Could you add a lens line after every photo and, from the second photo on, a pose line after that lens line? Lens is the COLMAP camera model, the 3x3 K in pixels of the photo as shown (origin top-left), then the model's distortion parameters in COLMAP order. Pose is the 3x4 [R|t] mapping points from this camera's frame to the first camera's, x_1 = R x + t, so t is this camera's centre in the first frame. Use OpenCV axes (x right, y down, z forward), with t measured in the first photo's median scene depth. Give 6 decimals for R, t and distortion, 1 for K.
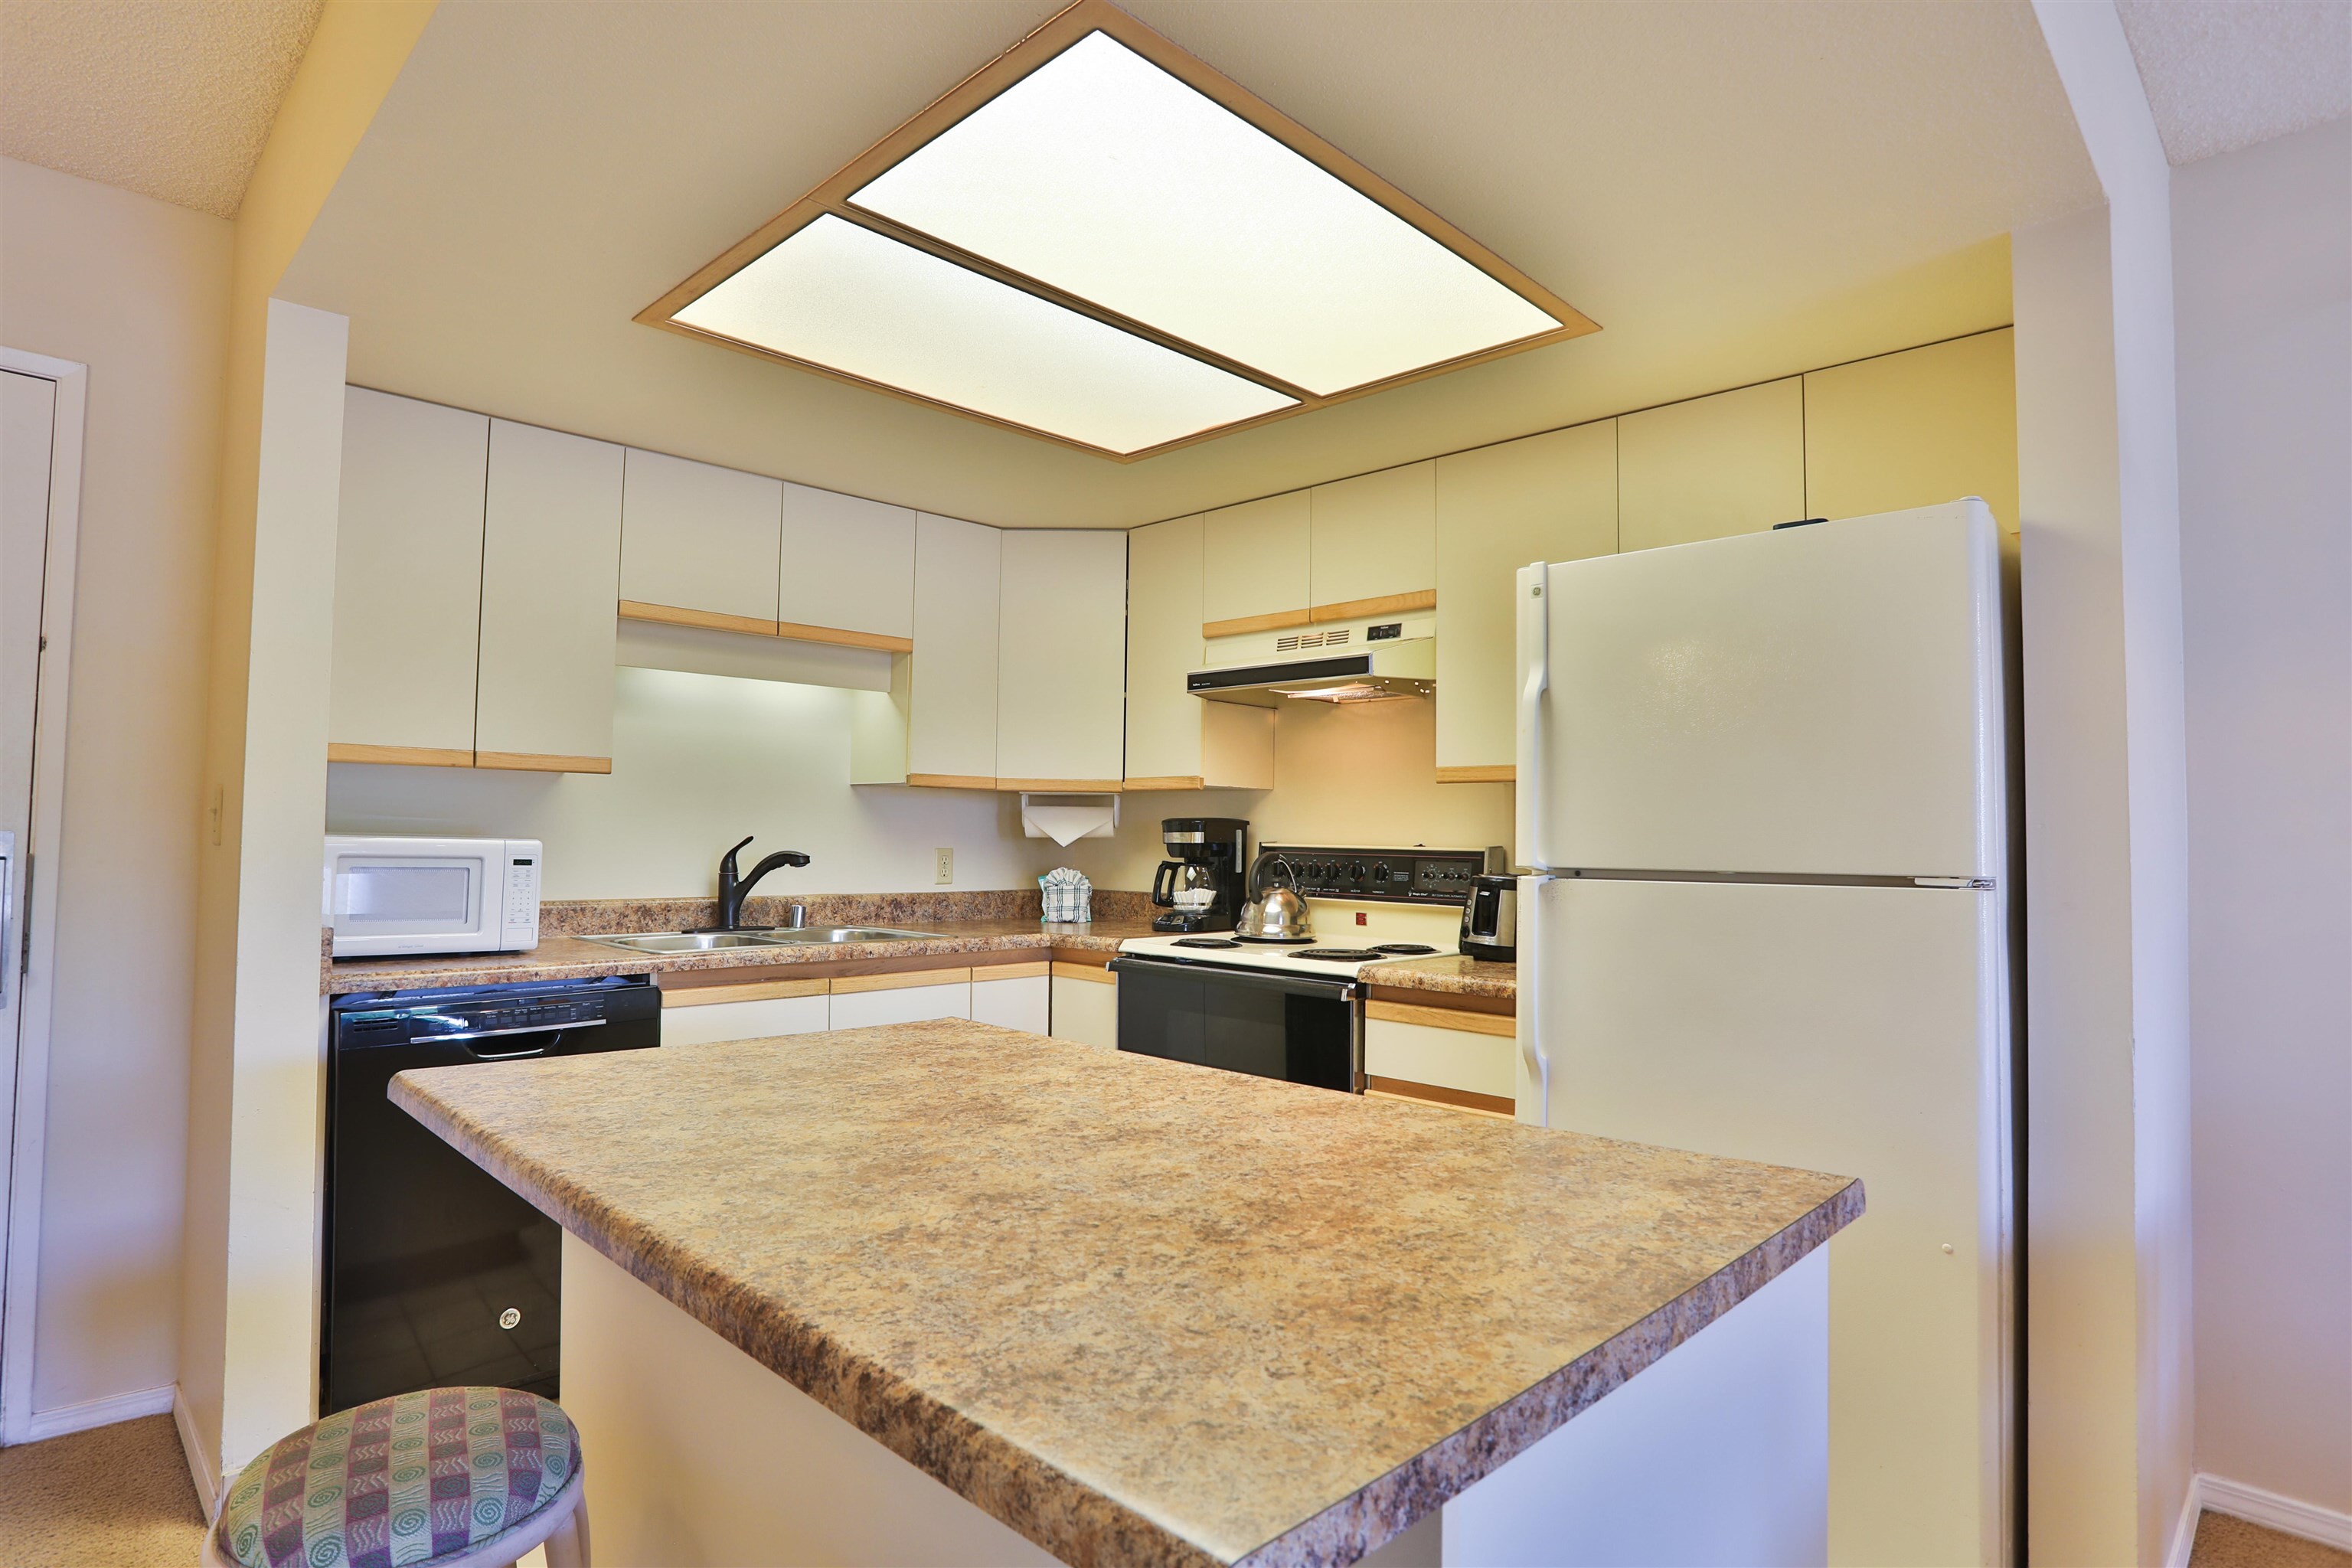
lens RADIAL K [[1258.5, 0, 1173.8], [0, 1258.5, 783.8], [0, 0, 1]] dist [-0.054767, 0.017221]
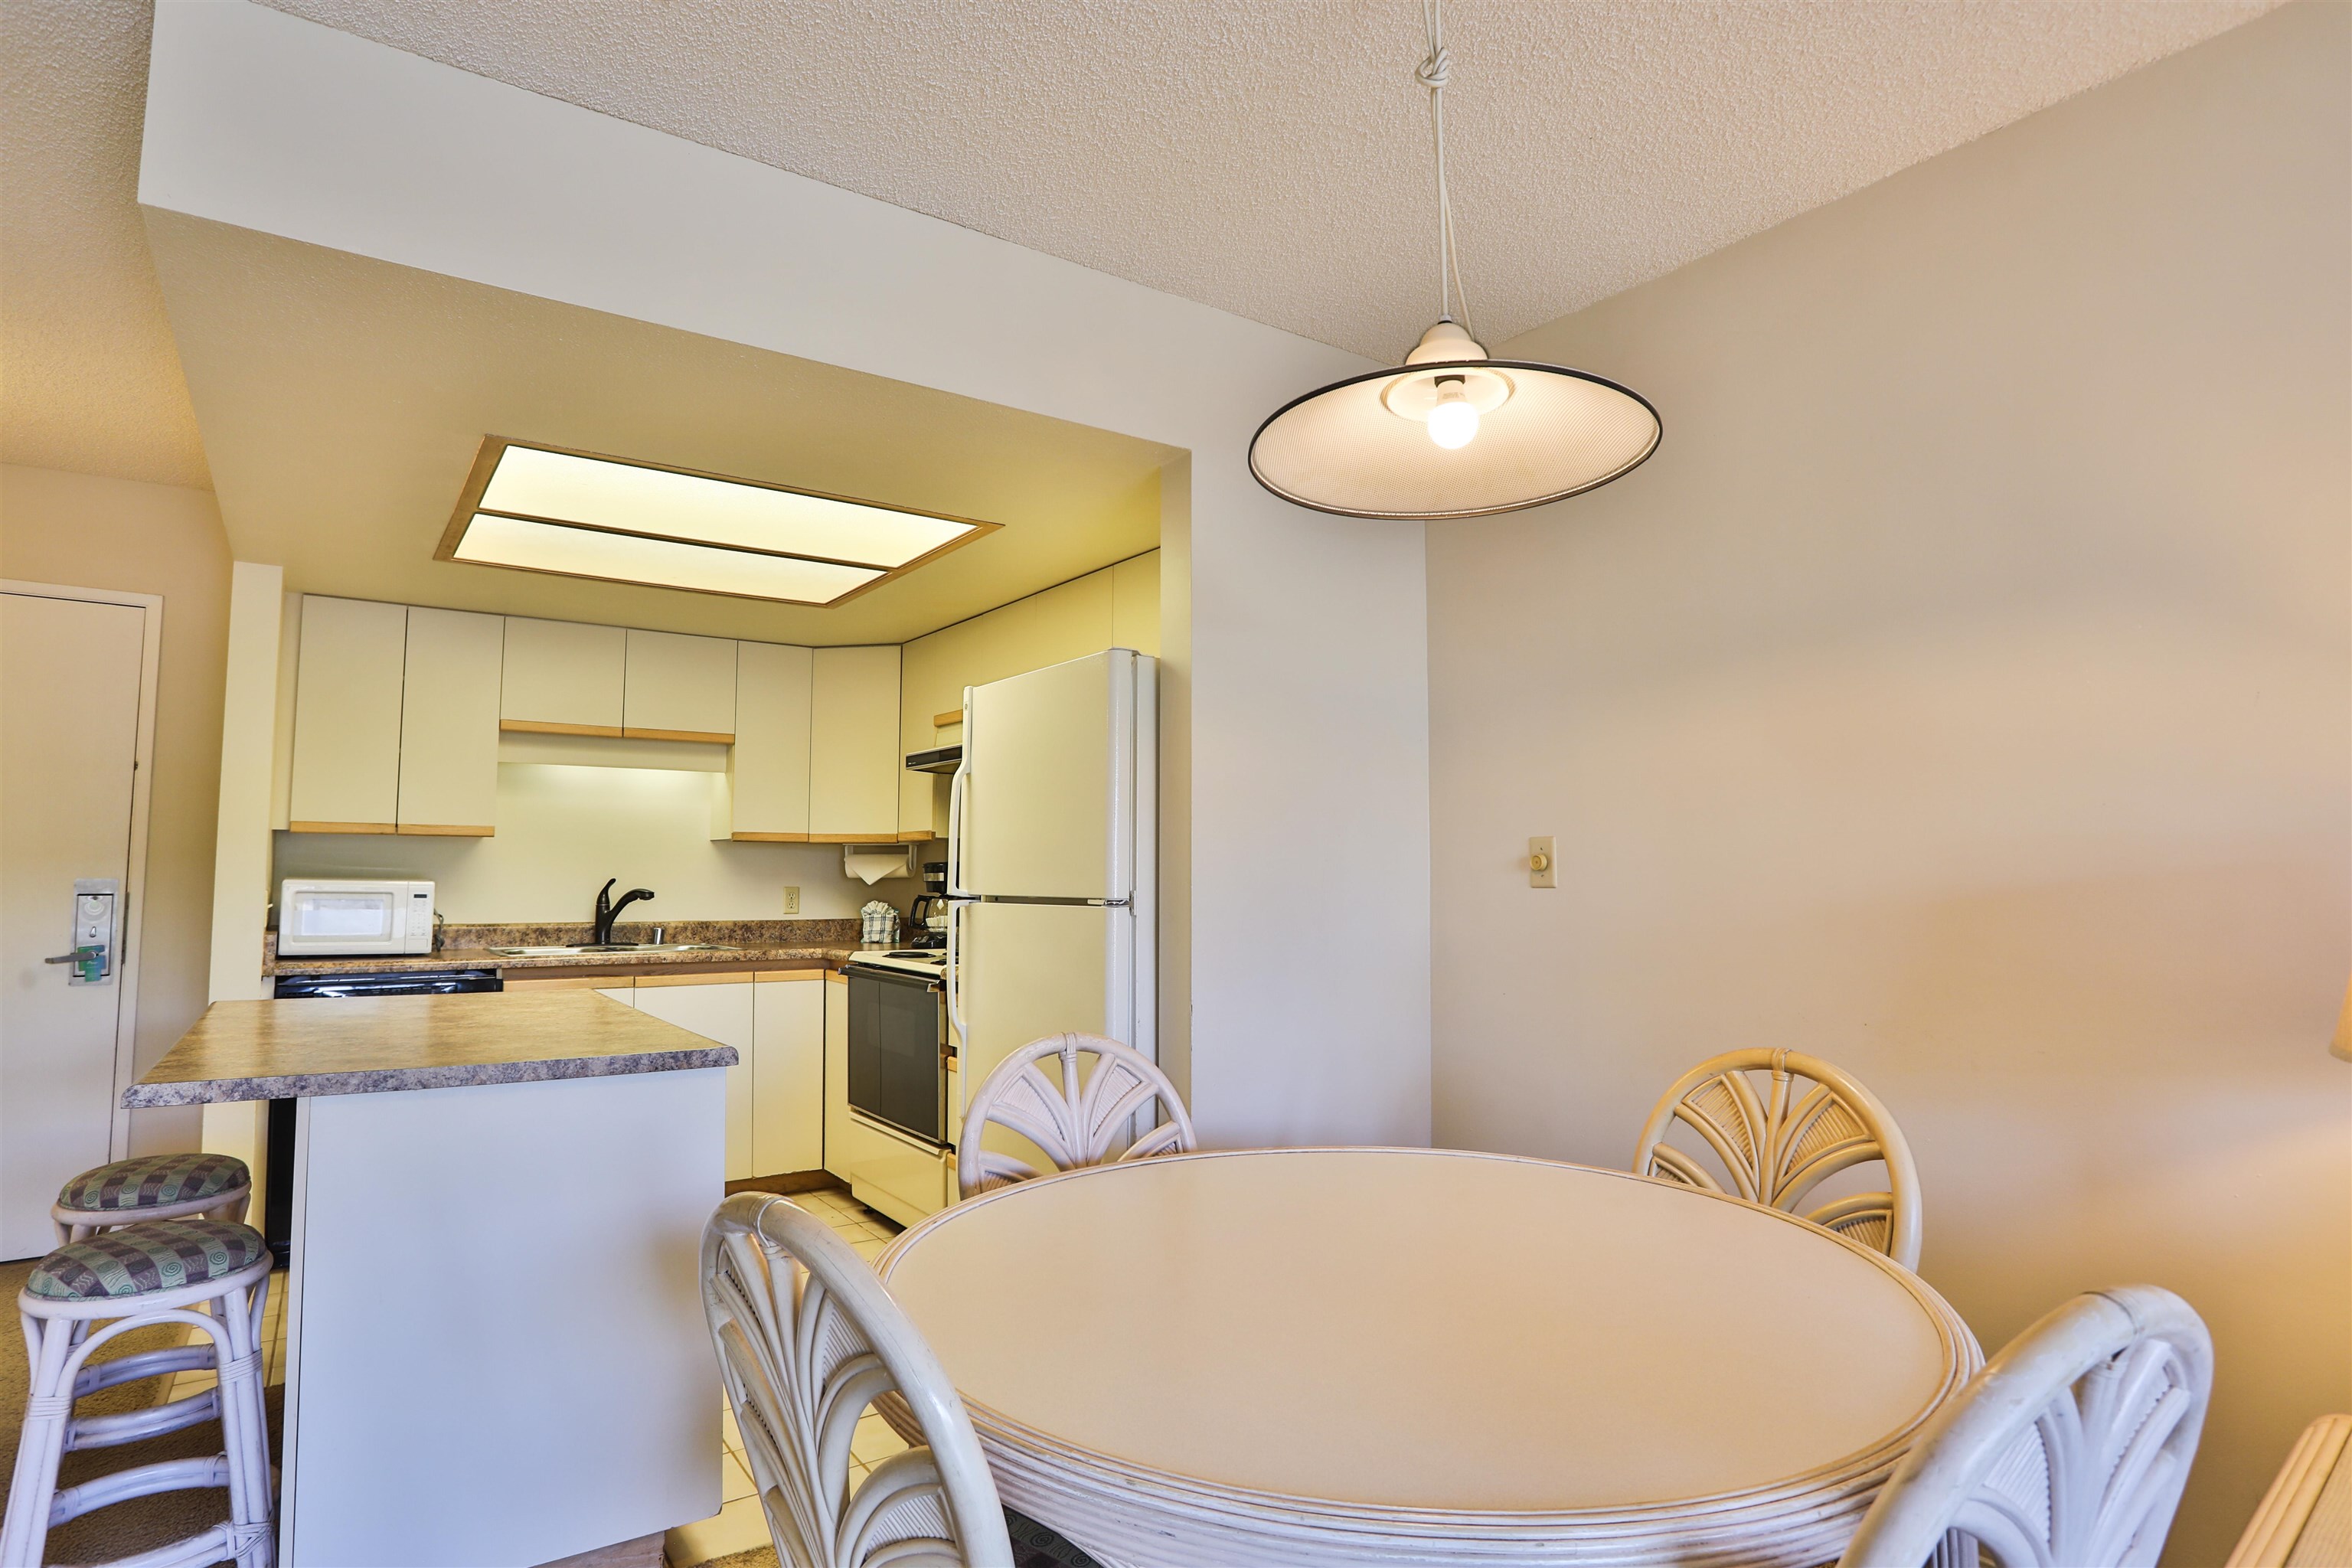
lens RADIAL K [[1258.5, 0, 1178.6], [0, 1258.5, 796.5], [0, 0, 1]] dist [-0.054767, 0.017221]
pose [[0.984634, -0.020218, -0.173457, 0.662833], [0.016265, 0.999575, -0.024180, -0.008025], [0.173872, 0.020987, 0.984545, -0.344125]]
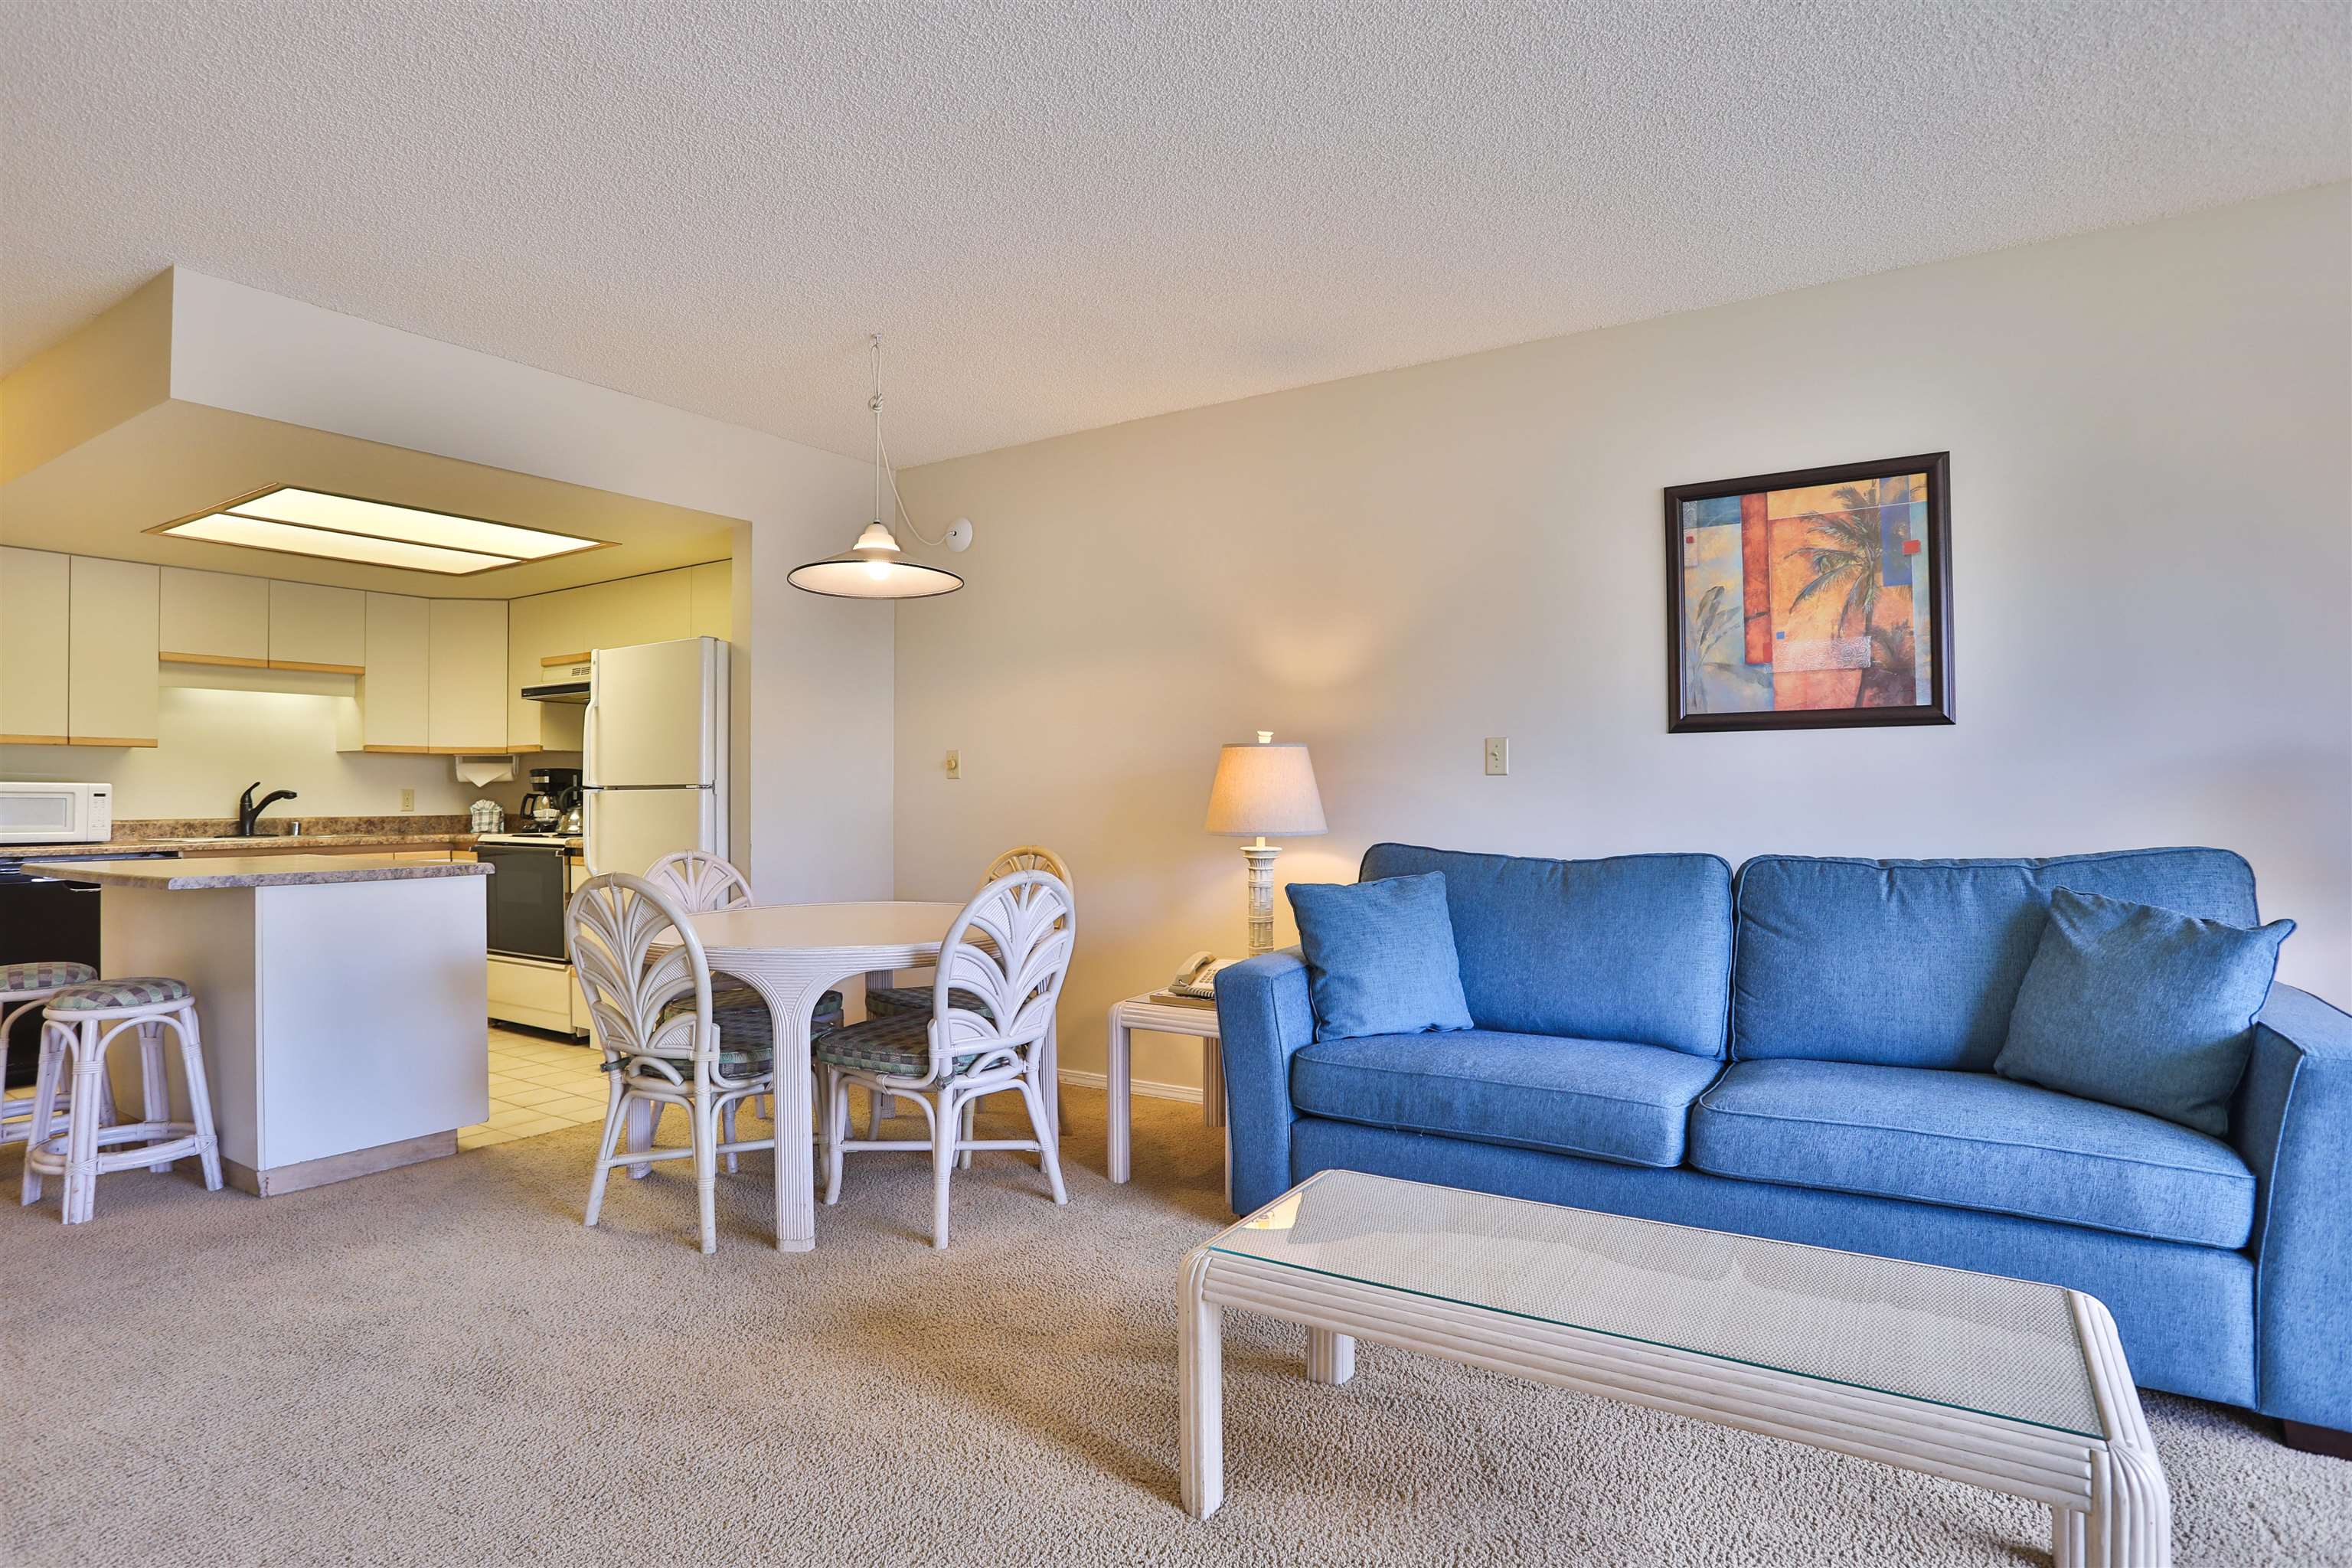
lens RADIAL K [[1258.5, 0, 1179.3], [0, 1258.5, 776.3], [0, 0, 1]] dist [-0.054767, 0.017221]
pose [[0.983881, -0.014006, 0.178272, 0.767348], [0.008525, 0.999468, 0.031475, -0.011506], [-0.178618, -0.029448, 0.983478, -1.126950]]
